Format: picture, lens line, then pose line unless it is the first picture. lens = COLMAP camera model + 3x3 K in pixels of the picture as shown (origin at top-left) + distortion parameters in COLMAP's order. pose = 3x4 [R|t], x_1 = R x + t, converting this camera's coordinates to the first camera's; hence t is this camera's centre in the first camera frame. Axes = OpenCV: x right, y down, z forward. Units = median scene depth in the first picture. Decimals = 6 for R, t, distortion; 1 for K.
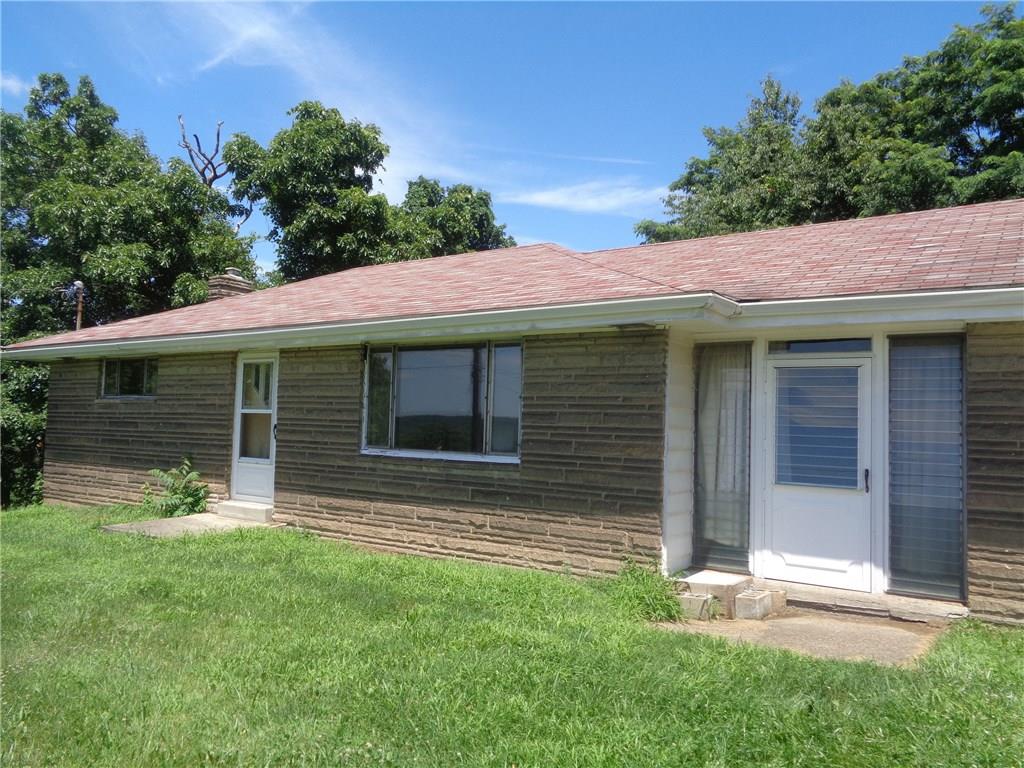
lens RADIAL K [[766.2, 0, 512.0], [0, 766.2, 384.0], [0, 0, 1]] dist [-0.008006, 0.003264]
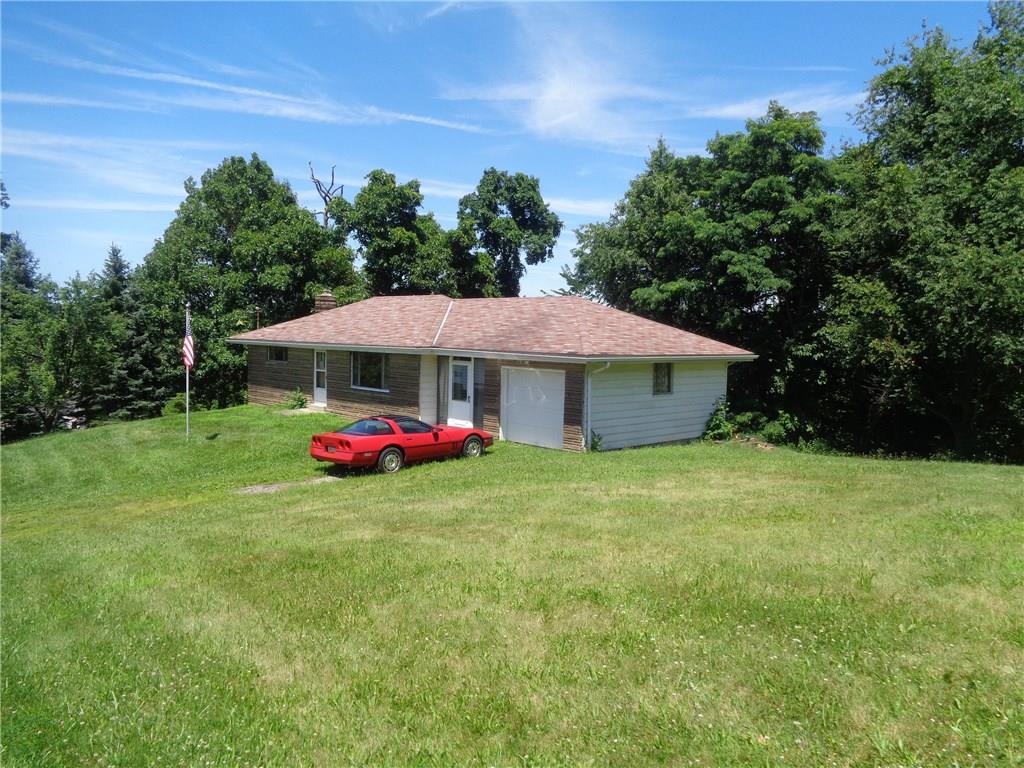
lens RADIAL K [[766.2, 0, 512.0], [0, 766.2, 384.0], [0, 0, 1]] dist [-0.008006, 0.003264]
pose [[0.979639, 0.007168, -0.200639, 1.012916], [0.016068, 0.993357, 0.113946, -0.249006], [0.200123, -0.114850, 0.973016, -1.740042]]
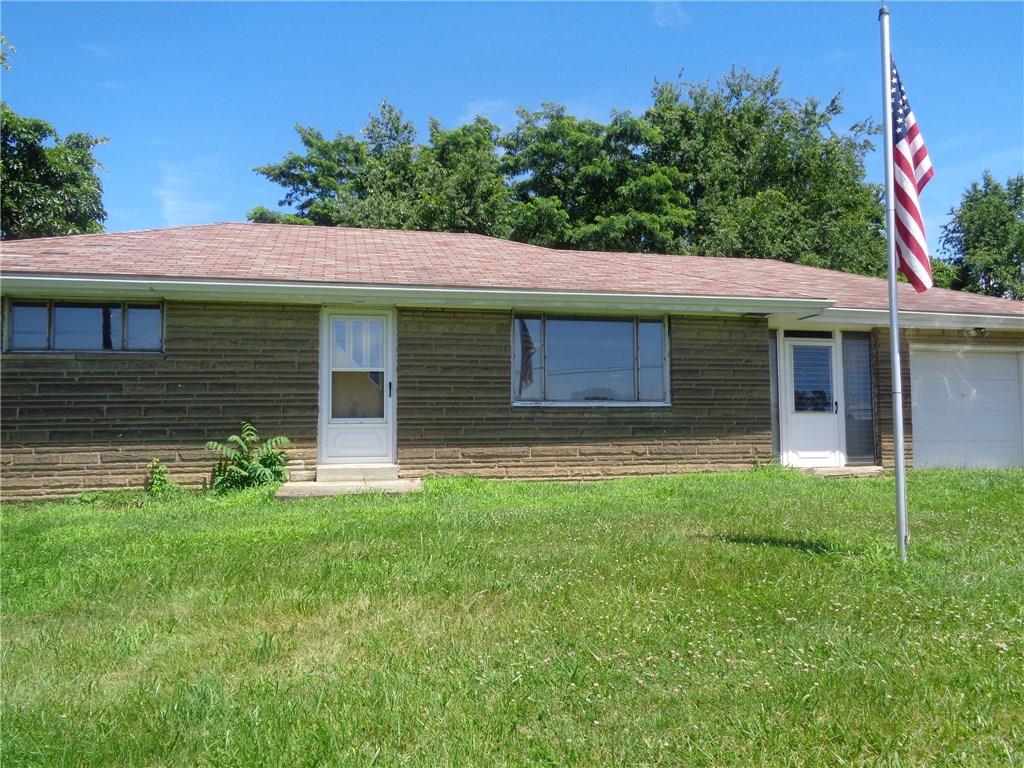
lens RADIAL K [[766.2, 0, 512.0], [0, 766.2, 384.0], [0, 0, 1]] dist [-0.008006, 0.003264]
pose [[0.673578, 0.013674, 0.738989, -1.099090], [-0.013789, 0.999887, -0.005933, 0.068447], [-0.738987, -0.006193, 0.673691, 0.245724]]
